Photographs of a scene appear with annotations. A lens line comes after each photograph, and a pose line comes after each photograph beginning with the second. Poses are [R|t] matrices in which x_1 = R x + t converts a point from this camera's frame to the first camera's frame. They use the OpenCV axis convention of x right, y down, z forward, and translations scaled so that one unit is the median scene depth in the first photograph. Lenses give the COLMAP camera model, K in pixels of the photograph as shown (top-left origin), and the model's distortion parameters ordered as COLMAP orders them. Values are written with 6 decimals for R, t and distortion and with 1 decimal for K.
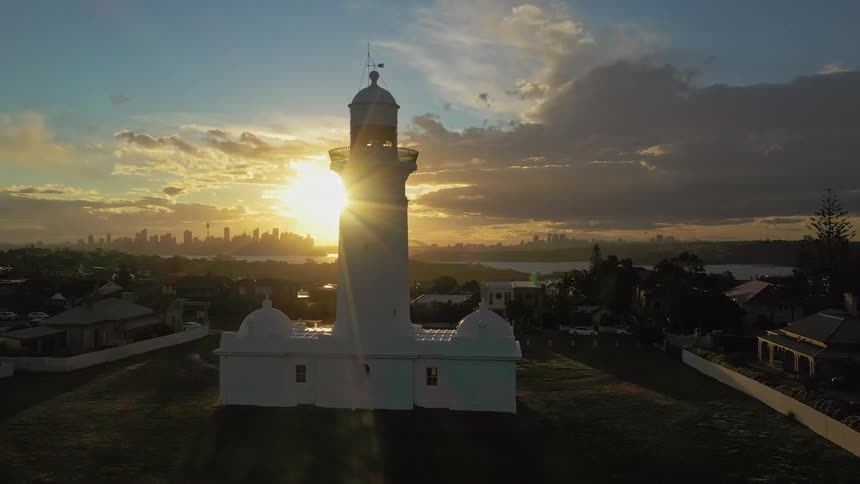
lens RADIAL K [[688.0, 0, 430.0], [0, 688.0, 242.0], [0, 0, 1]] dist [0.002263, -0.001061]
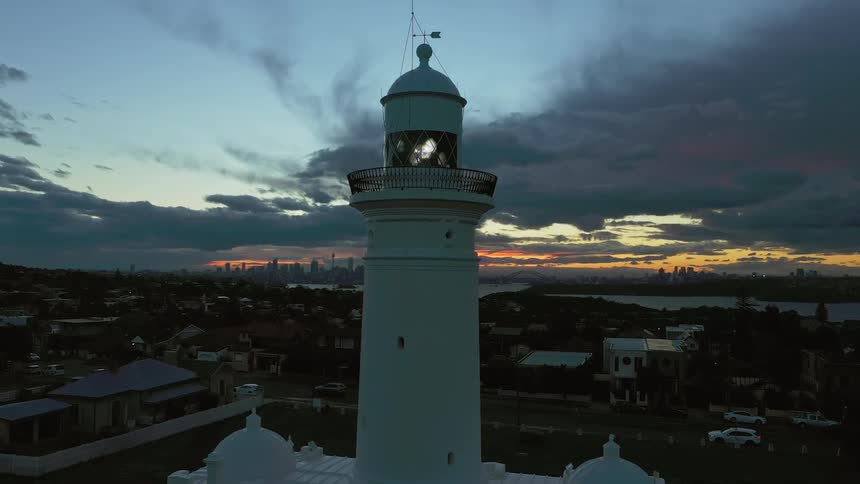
lens RADIAL K [[688.0, 0, 430.0], [0, 688.0, 242.0], [0, 0, 1]] dist [0.002263, -0.001061]
pose [[0.985281, 0.003324, -0.170911, 0.013458], [-0.011027, 0.998964, -0.044143, -0.023101], [0.170587, 0.045378, 0.984297, 0.198909]]
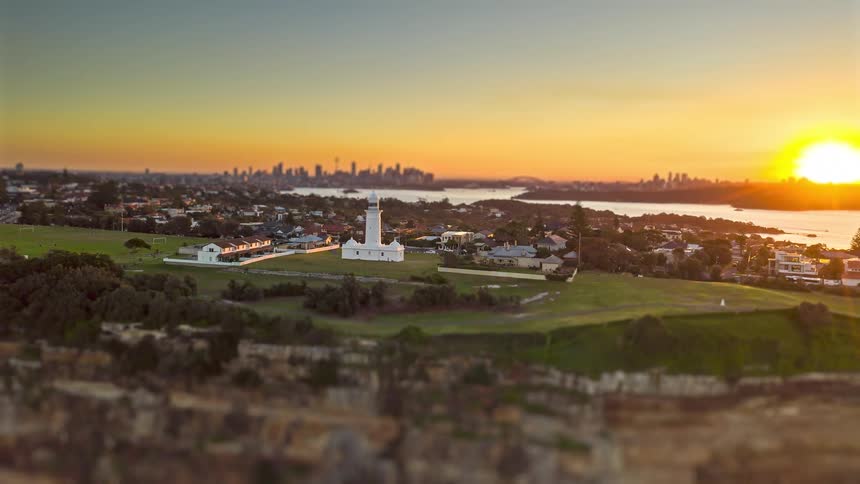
lens RADIAL K [[659.3, 0, 430.0], [0, 659.3, 242.0], [0, 0, 1]] dist [0.000079, -0.000056]
pose [[0.985131, 0.034224, -0.168362, 0.527795], [-0.017980, 0.995114, 0.097078, -0.168232], [0.170861, -0.092607, 0.980933, -1.675708]]
